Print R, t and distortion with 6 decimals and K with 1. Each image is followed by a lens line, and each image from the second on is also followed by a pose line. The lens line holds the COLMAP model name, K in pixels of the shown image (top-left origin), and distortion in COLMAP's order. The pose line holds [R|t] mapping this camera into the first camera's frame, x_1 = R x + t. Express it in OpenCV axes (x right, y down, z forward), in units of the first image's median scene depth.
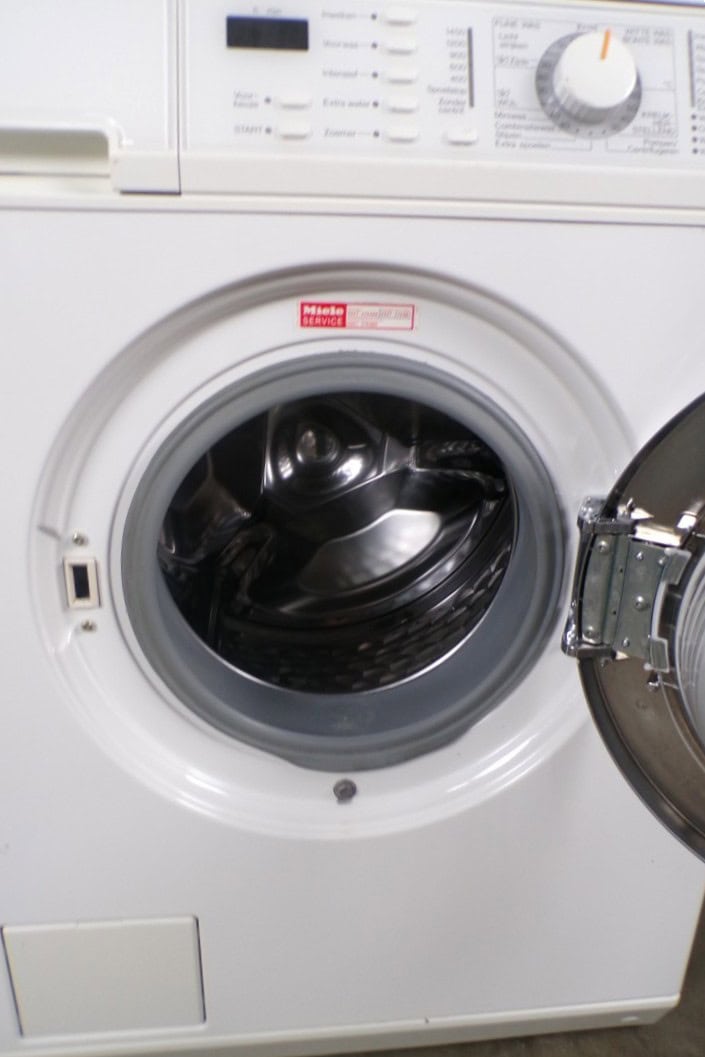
lens RADIAL K [[707.7, 0, 349.8], [0, 707.7, 524.0], [0, 0, 1]] dist [-0.015135, 0.003174]
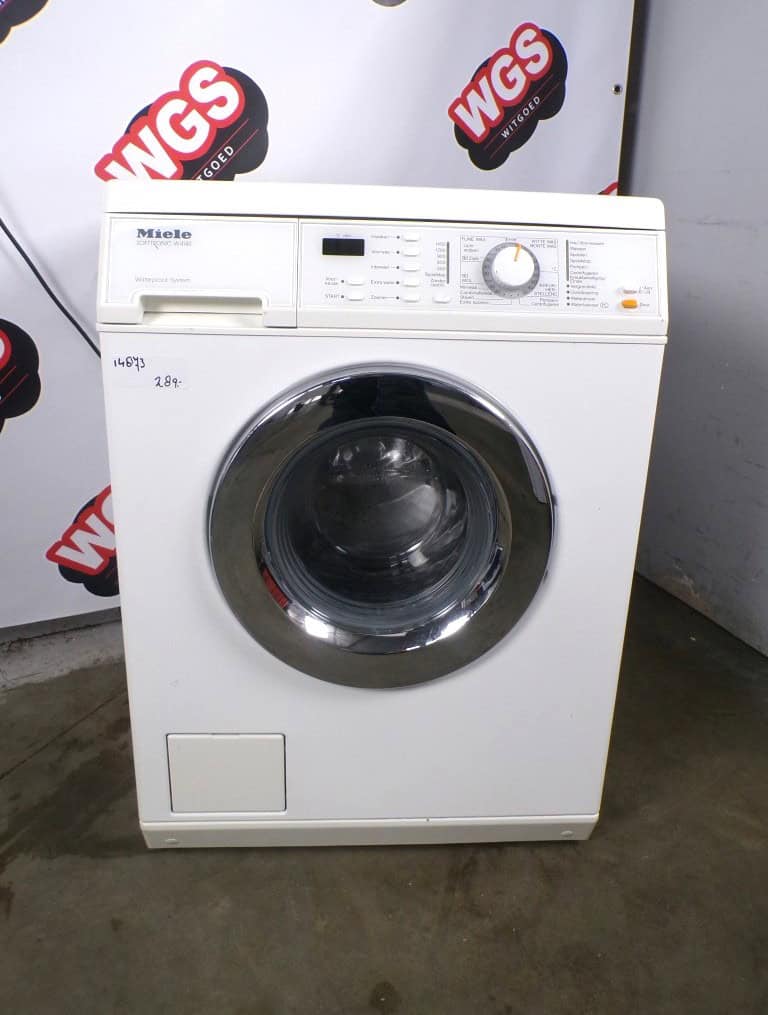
lens RADIAL K [[731.7, 0, 388.3], [0, 731.7, 436.8], [0, 0, 1]] dist [-0.016915, 0.003567]
pose [[0.998892, 0.023571, -0.040737, 0.100964], [-0.026021, 0.997817, -0.060694, -0.046447], [0.039217, 0.061687, 0.997325, -0.969272]]
